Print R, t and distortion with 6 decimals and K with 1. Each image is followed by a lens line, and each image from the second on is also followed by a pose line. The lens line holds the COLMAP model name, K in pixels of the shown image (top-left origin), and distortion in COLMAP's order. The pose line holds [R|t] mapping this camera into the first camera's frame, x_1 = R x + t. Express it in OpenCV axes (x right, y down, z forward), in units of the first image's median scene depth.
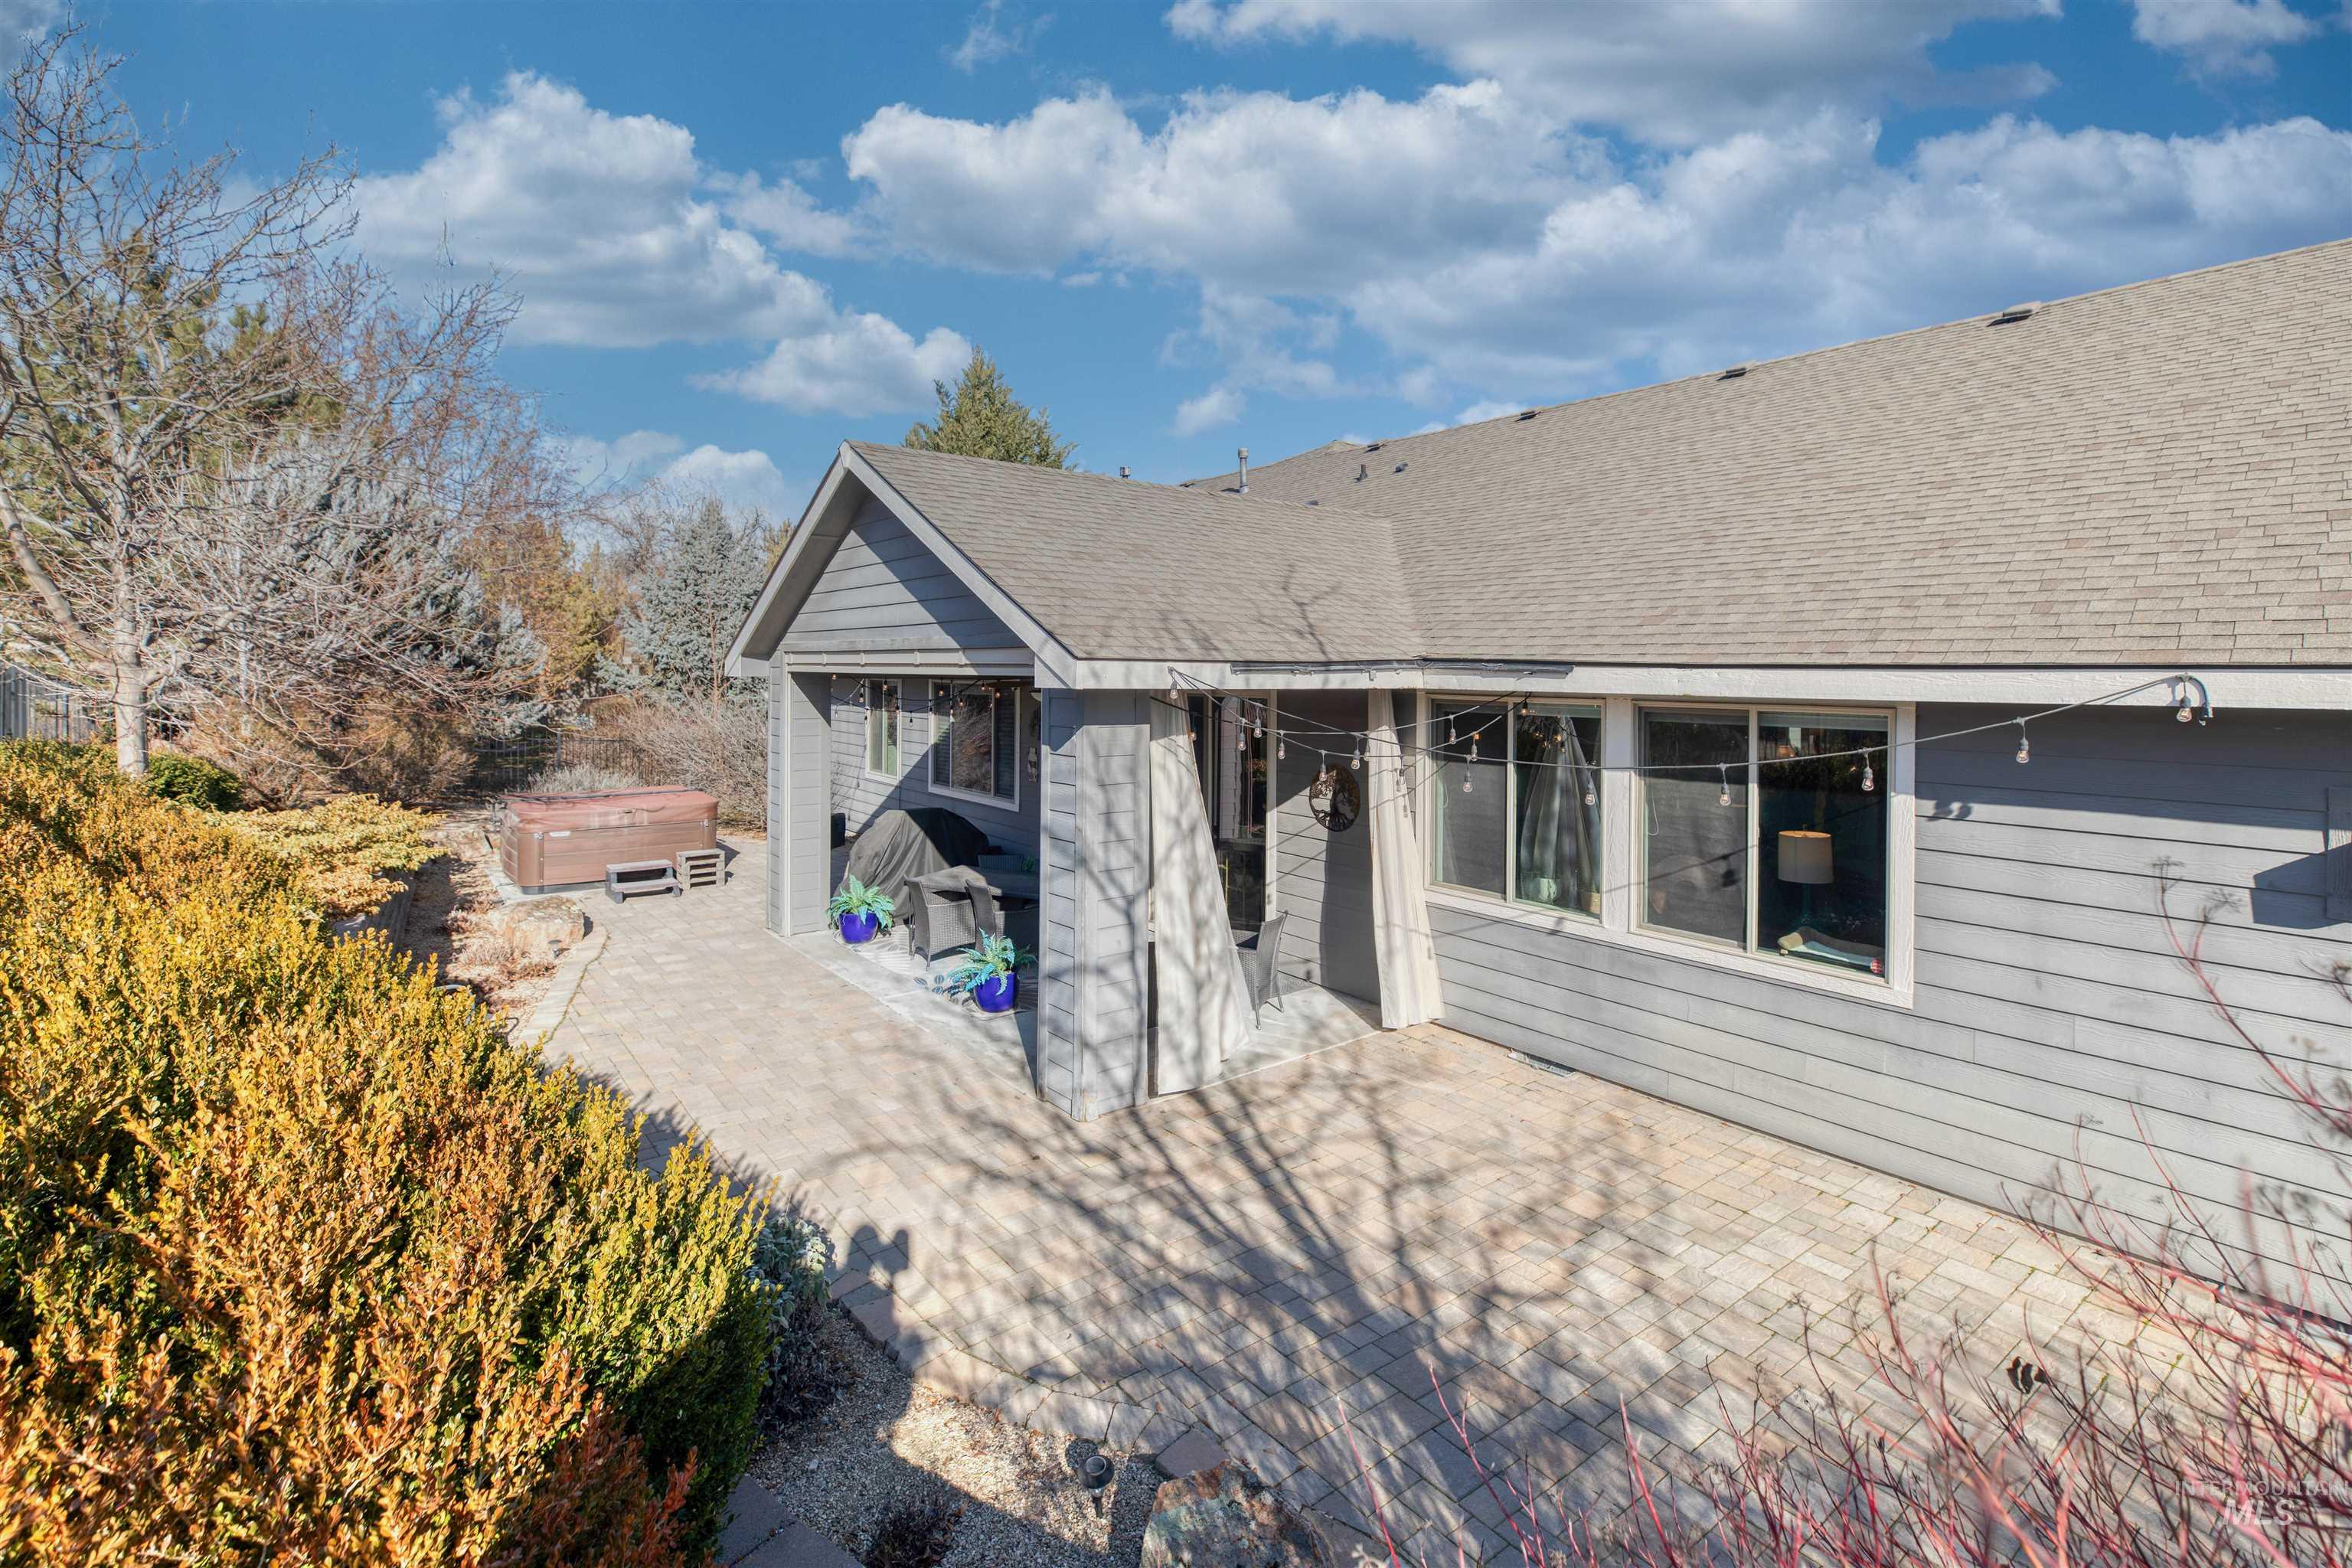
lens RADIAL K [[1086.5, 0, 1174.9], [0, 1086.5, 687.9], [0, 0, 1]] dist [0.002979, 0.000085]
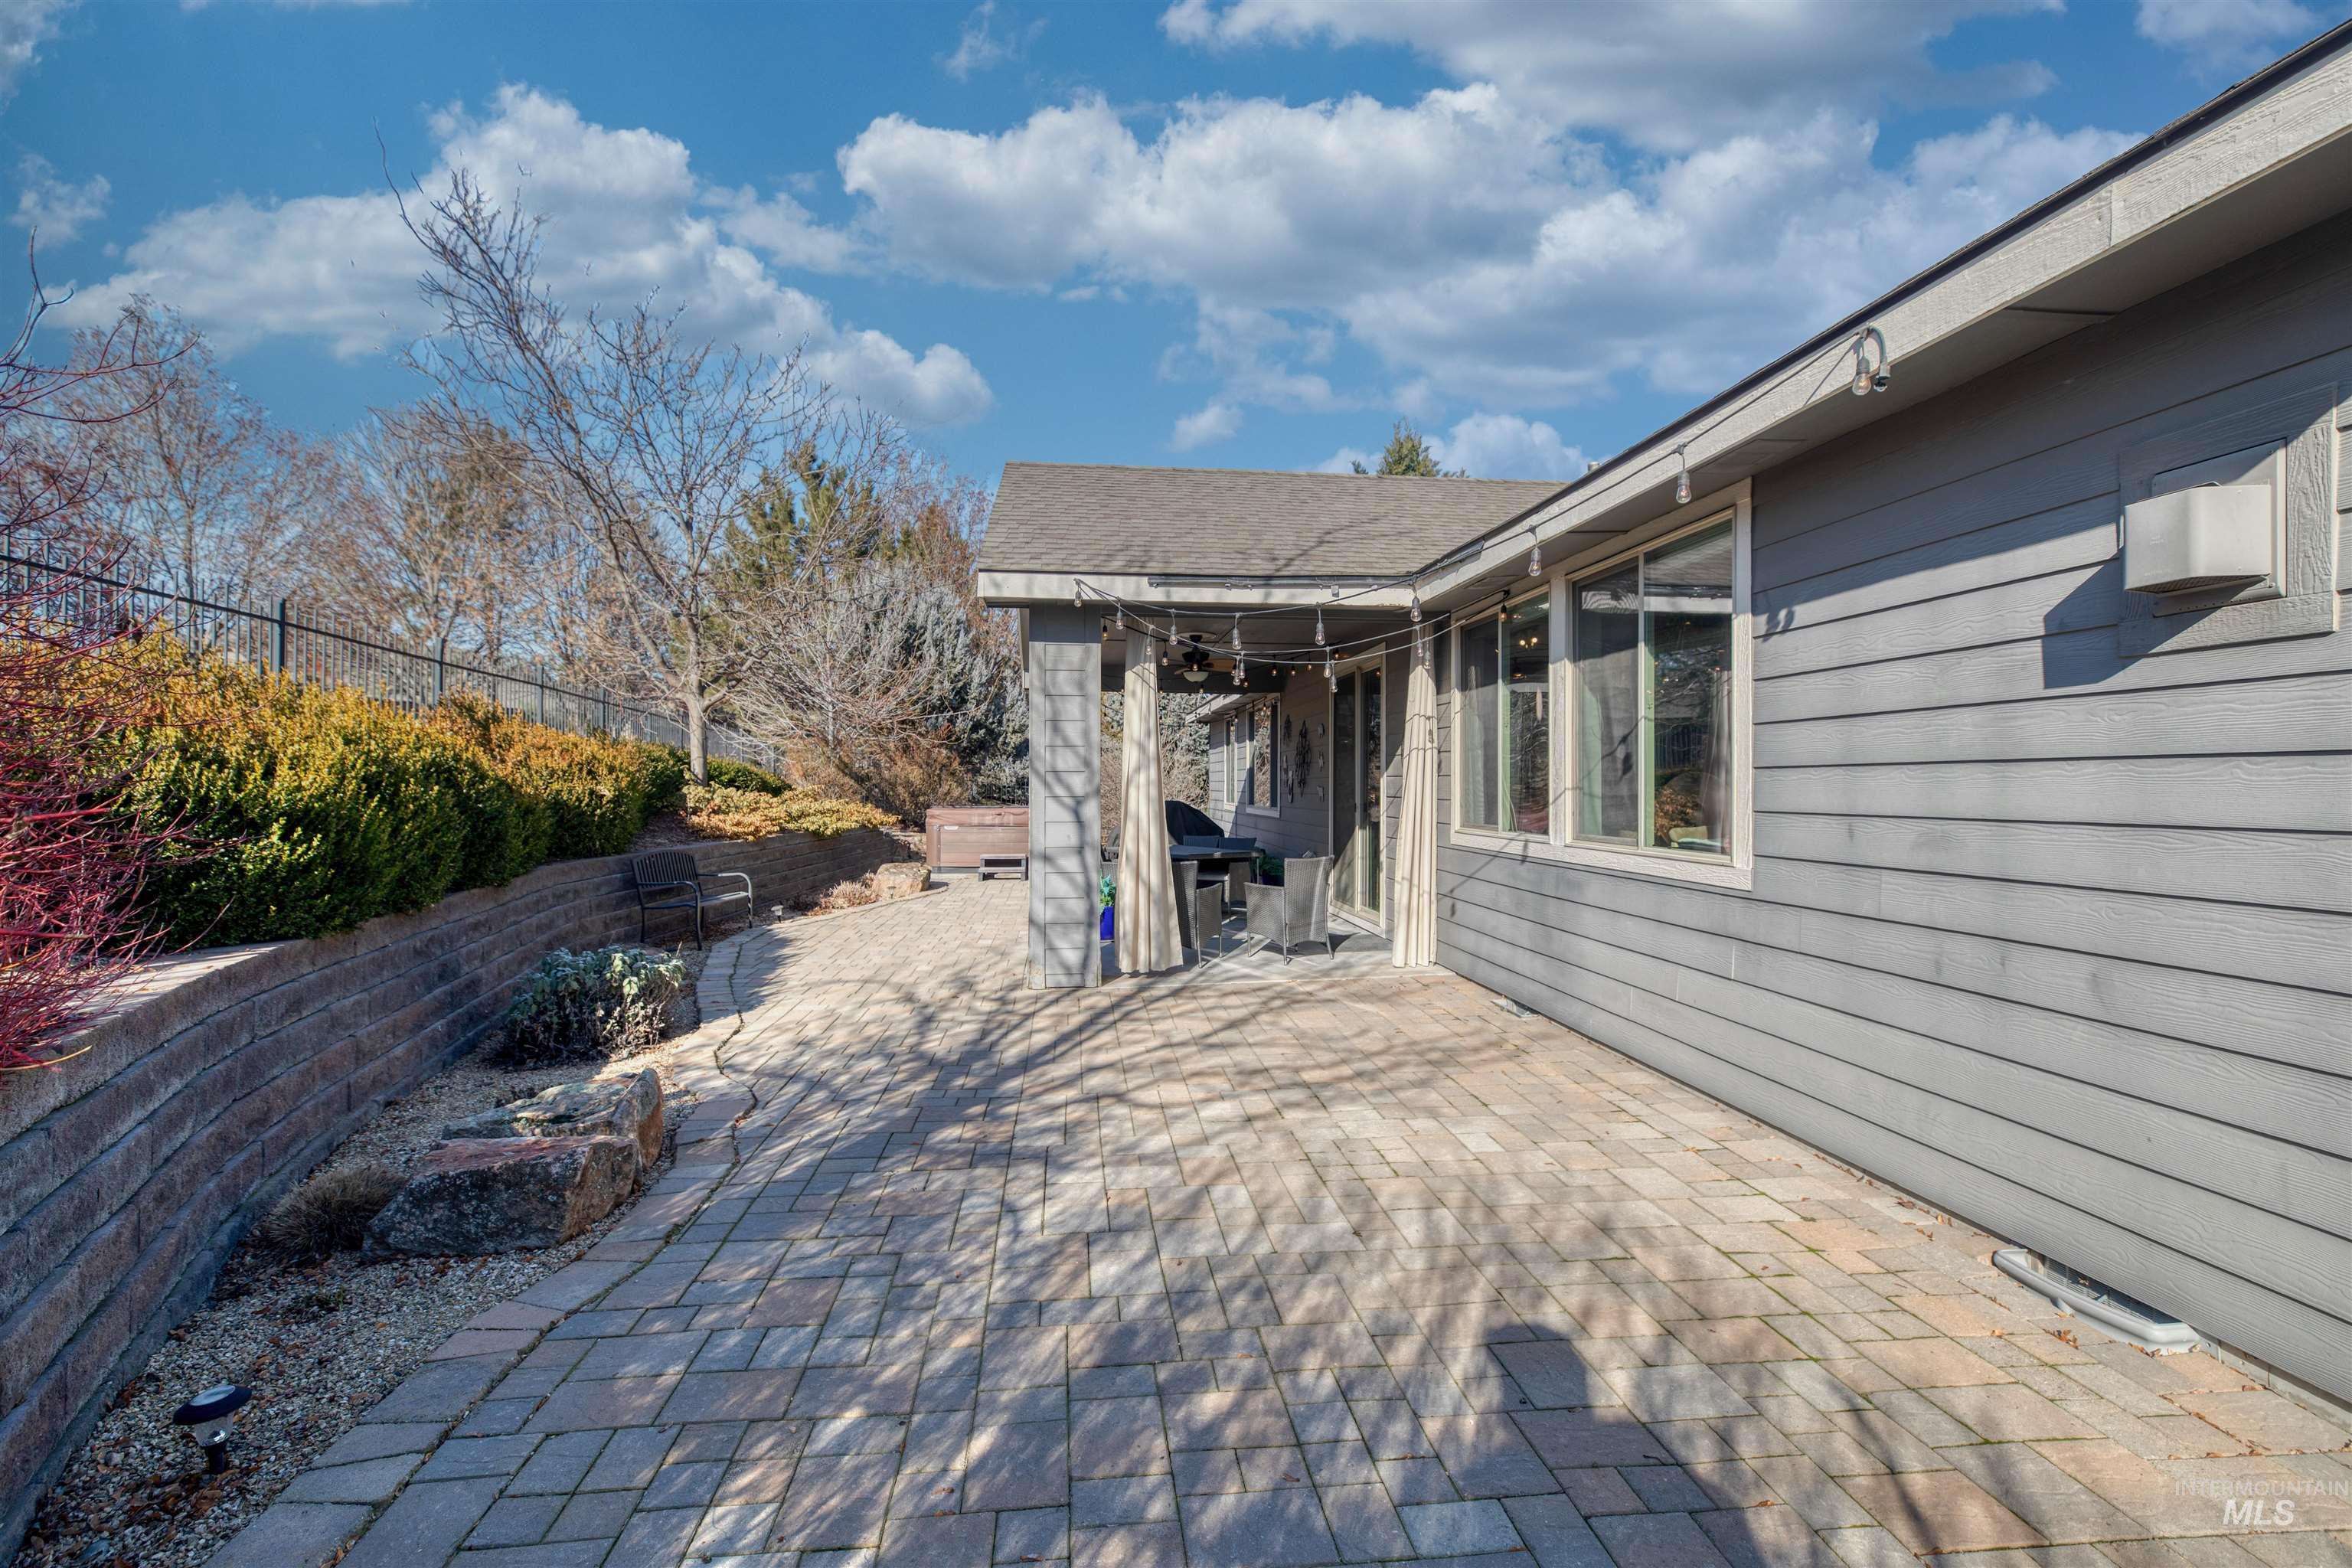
lens RADIAL K [[1042.6, 0, 1173.6], [0, 1042.6, 781.2], [0, 0, 1]] dist [0.000911, -0.000246]
pose [[0.856275, -0.007021, -0.516473, 0.700277], [-0.004340, 0.999775, -0.020787, 0.232370], [0.516502, 0.020041, 0.856051, 0.155742]]
